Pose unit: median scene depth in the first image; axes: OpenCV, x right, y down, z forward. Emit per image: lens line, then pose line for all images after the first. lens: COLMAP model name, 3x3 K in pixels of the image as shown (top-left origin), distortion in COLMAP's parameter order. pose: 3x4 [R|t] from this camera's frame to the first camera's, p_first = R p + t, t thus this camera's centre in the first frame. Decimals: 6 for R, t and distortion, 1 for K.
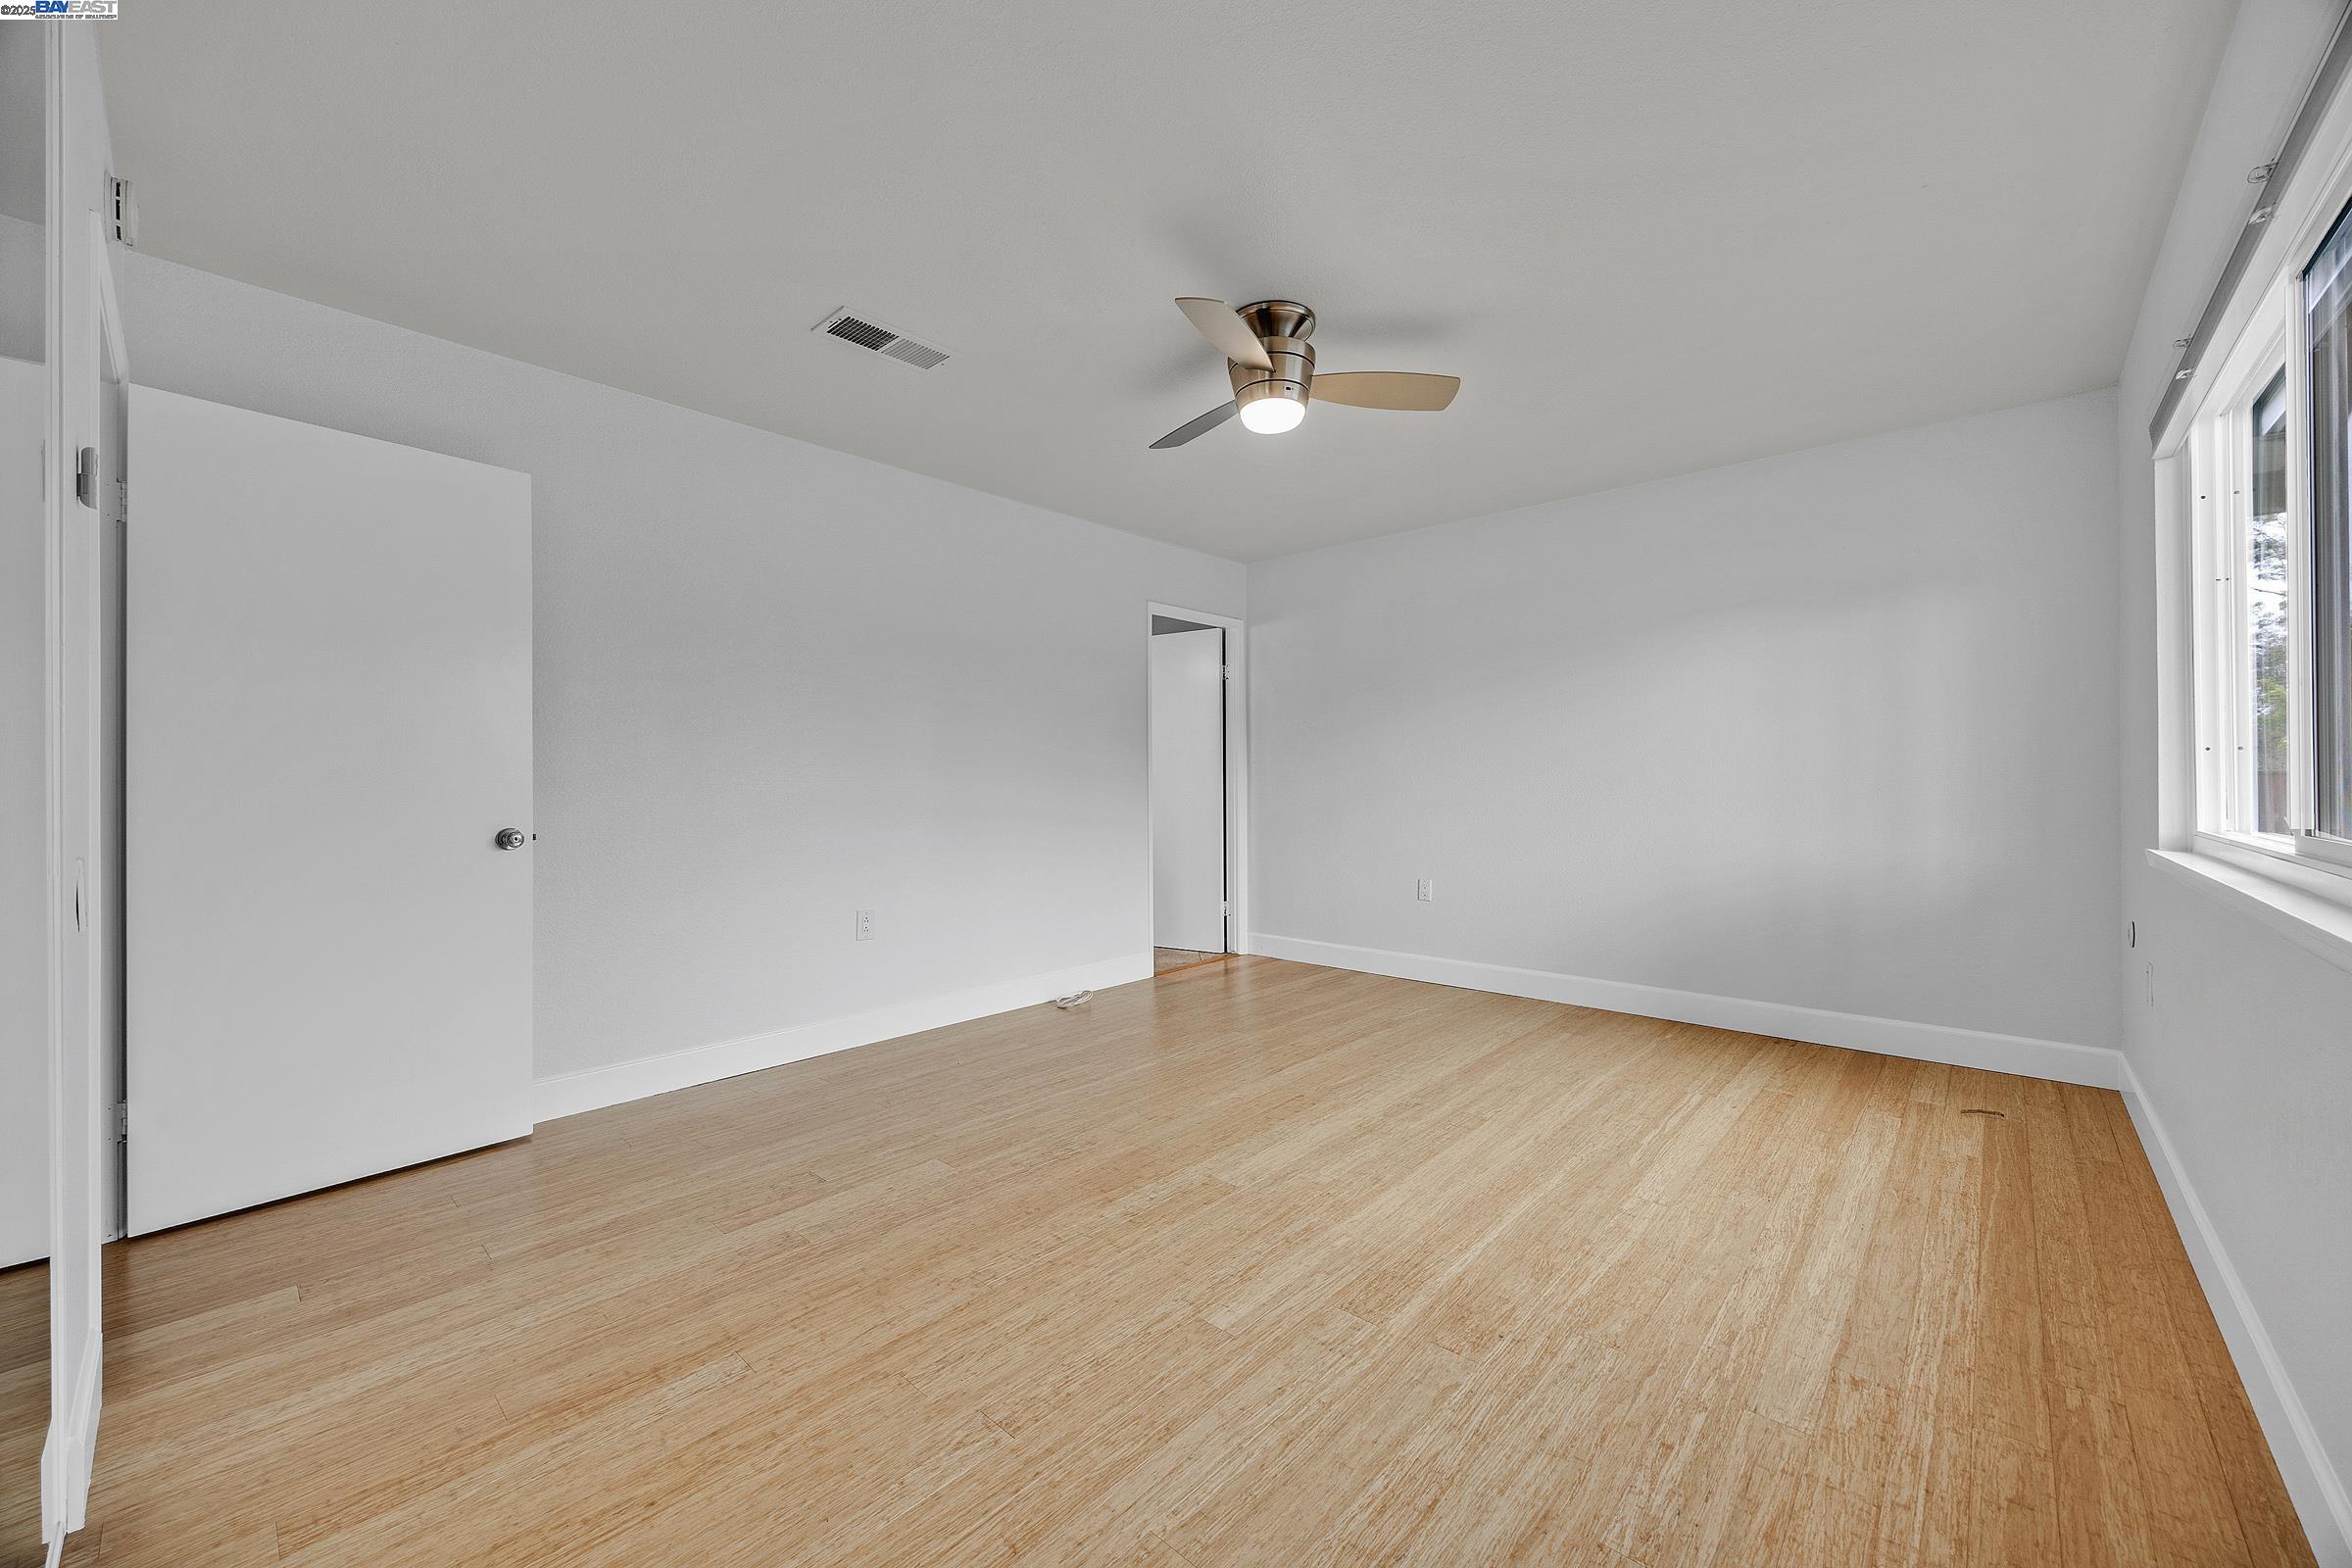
lens RADIAL K [[897.9, 0, 1178.2], [0, 897.9, 783.7], [0, 0, 1]] dist [-0.003641, 0.000048]
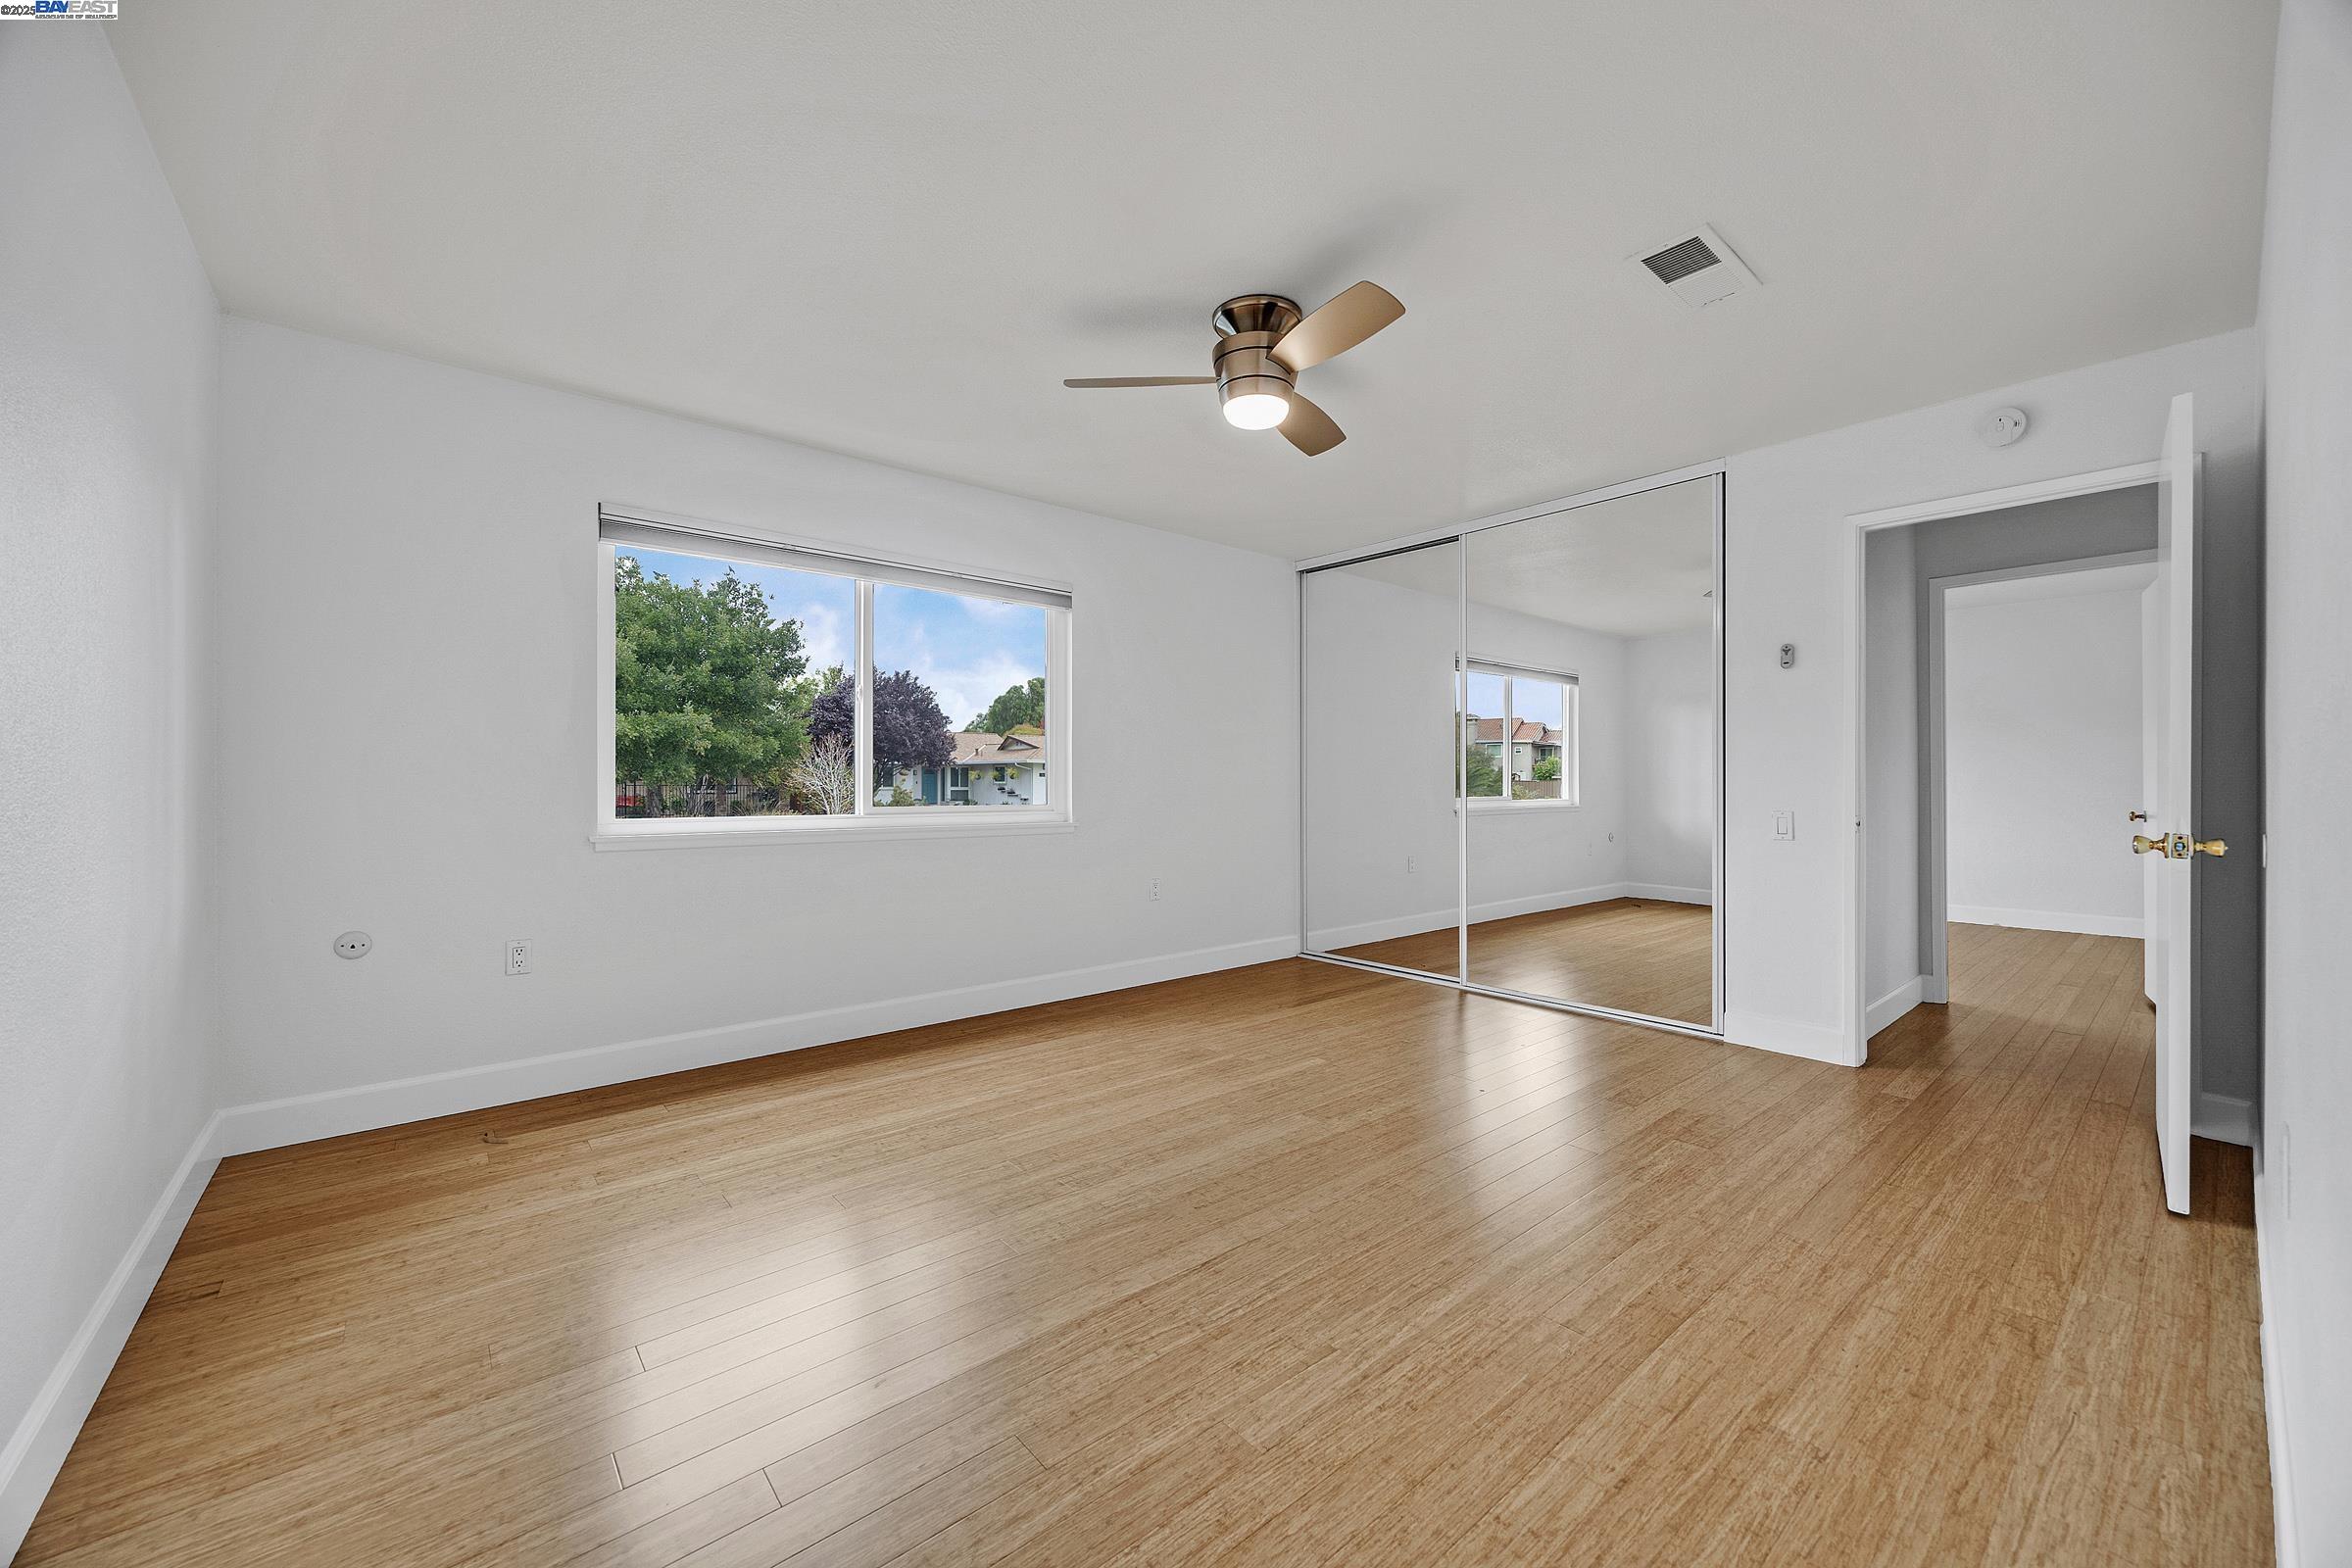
lens RADIAL K [[897.9, 0, 1175.6], [0, 897.9, 779.6], [0, 0, 1]] dist [-0.003641, 0.000048]
pose [[-0.991536, 0.007374, 0.129624, 0.067887], [0.006648, 0.999960, -0.006033, 0.000322], [-0.129663, -0.005120, -0.991545, 2.061878]]
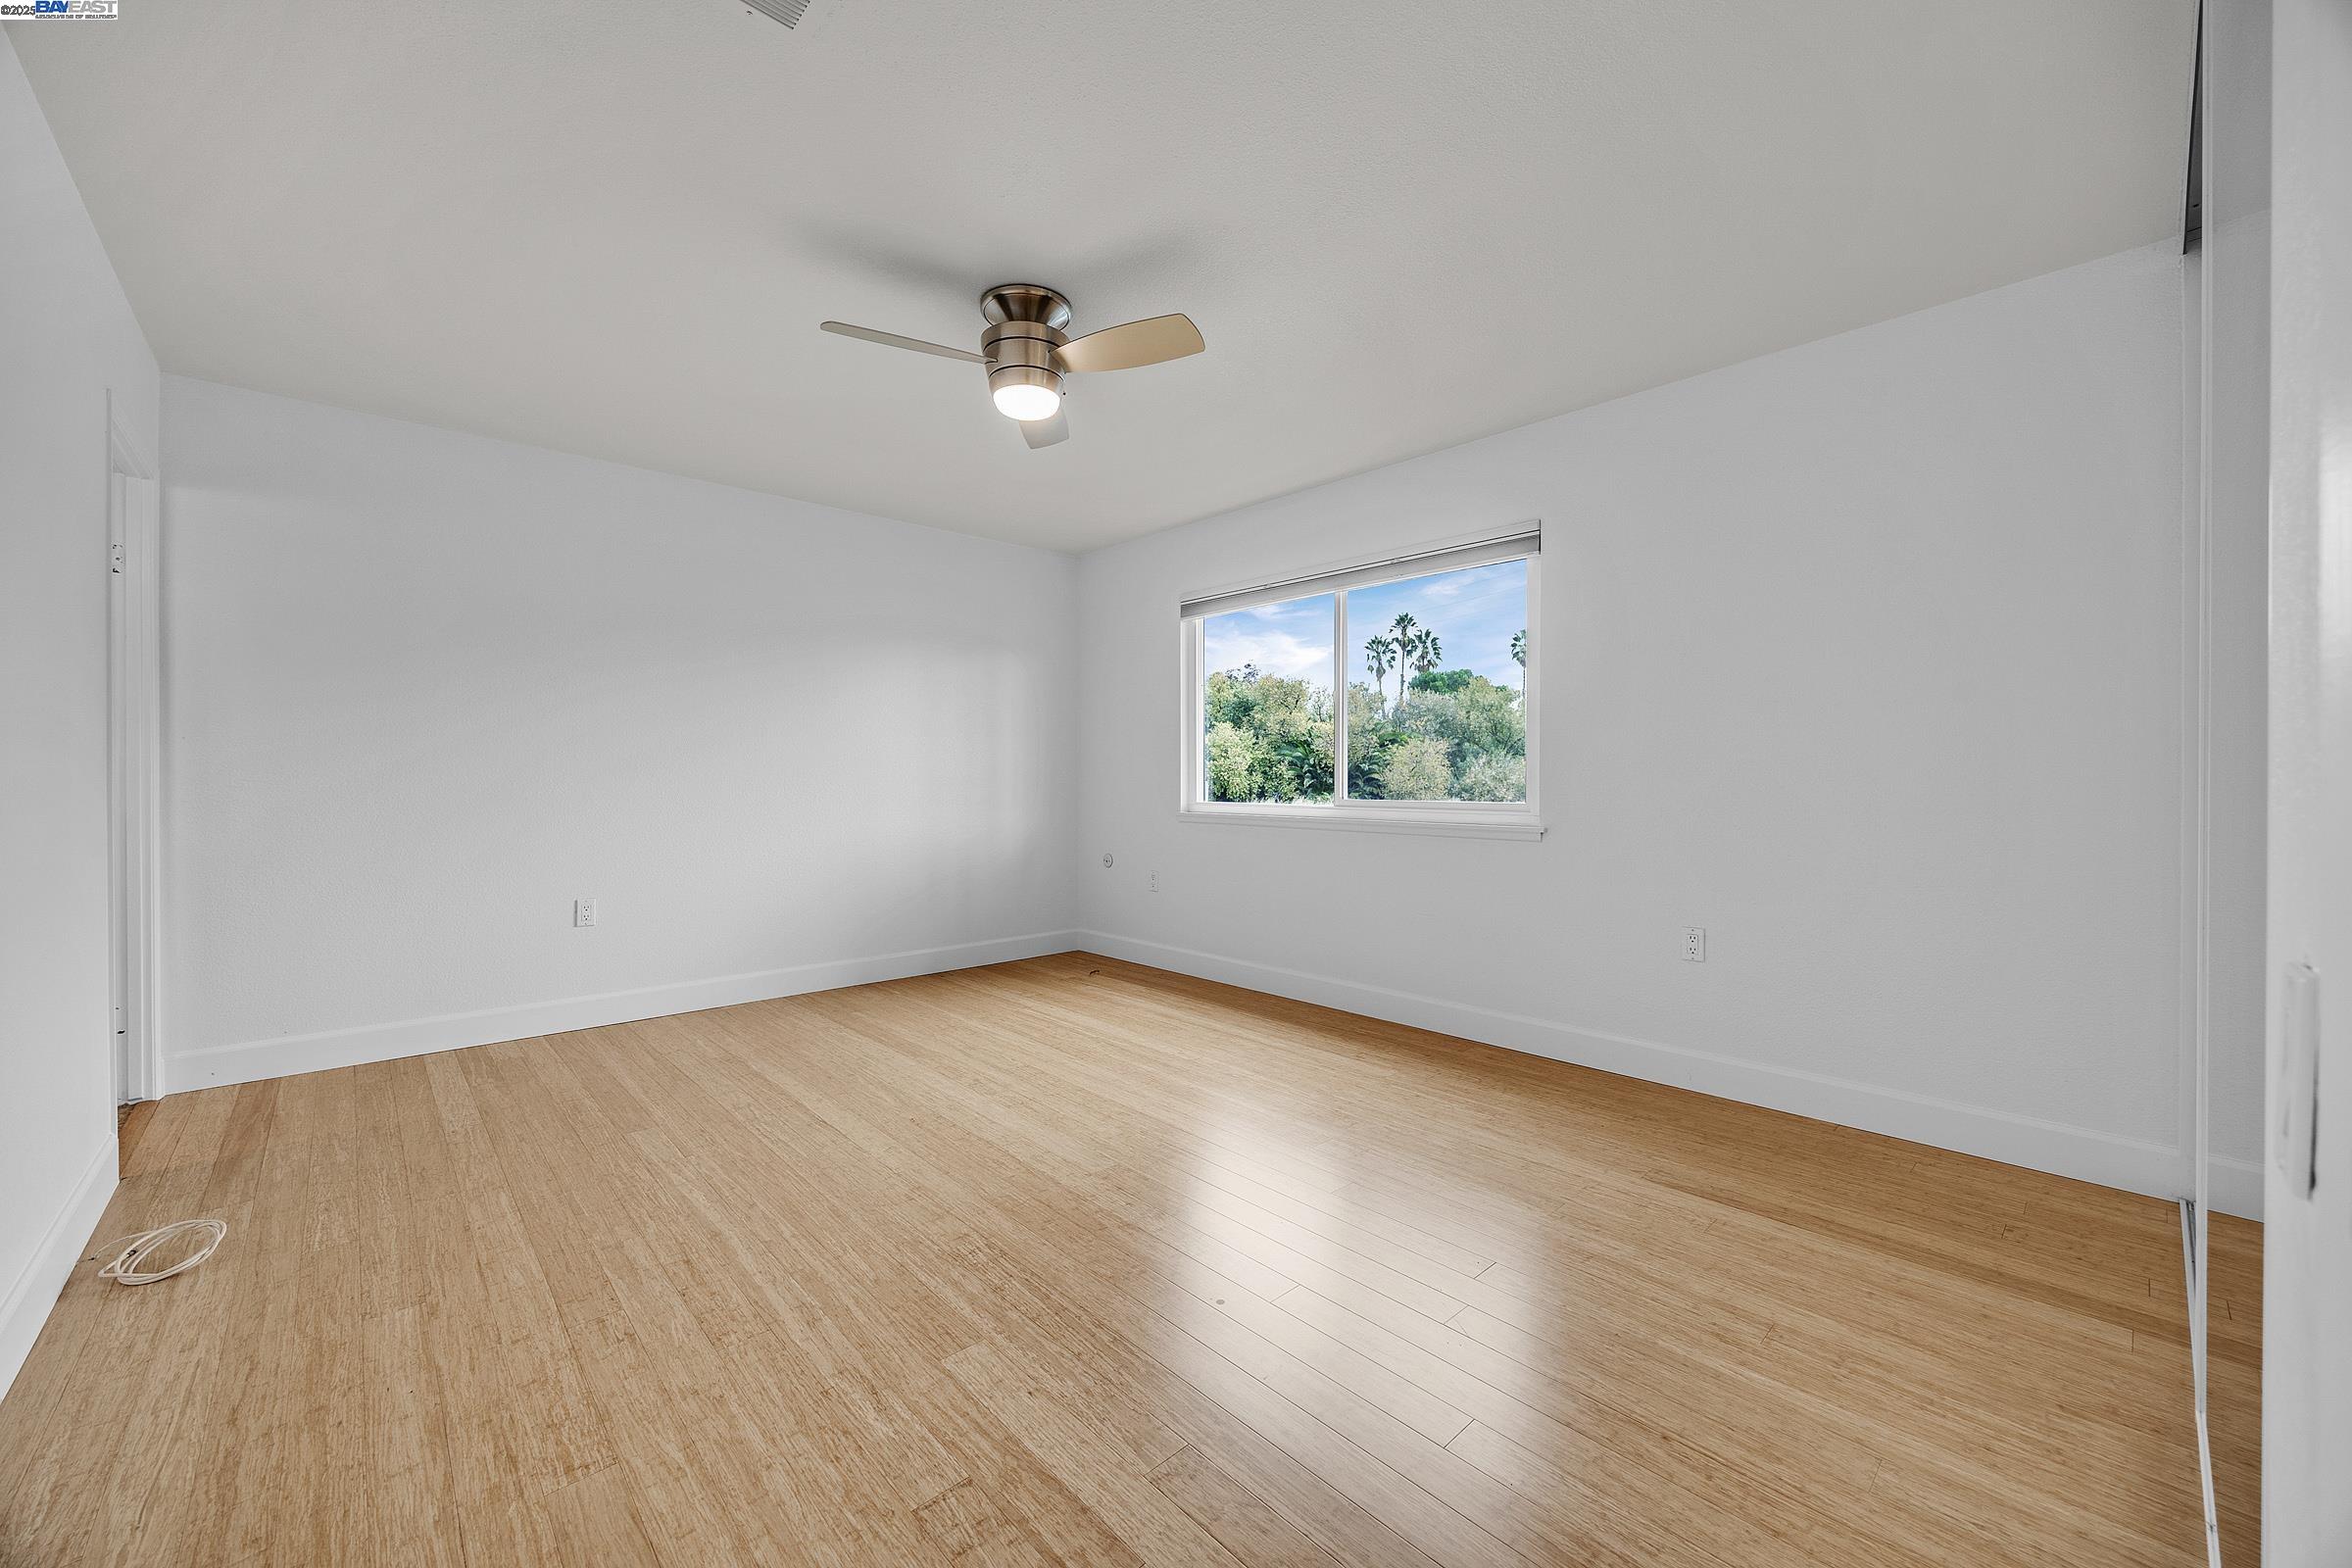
lens RADIAL K [[897.9, 0, 1180.3], [0, 897.9, 776.5], [0, 0, 1]] dist [-0.003641, 0.000048]
pose [[0.080653, 0.008385, 0.996707, -0.894178], [-0.001360, 0.999965, -0.008302, 0.007401], [-0.996741, -0.000686, 0.080661, 0.777589]]
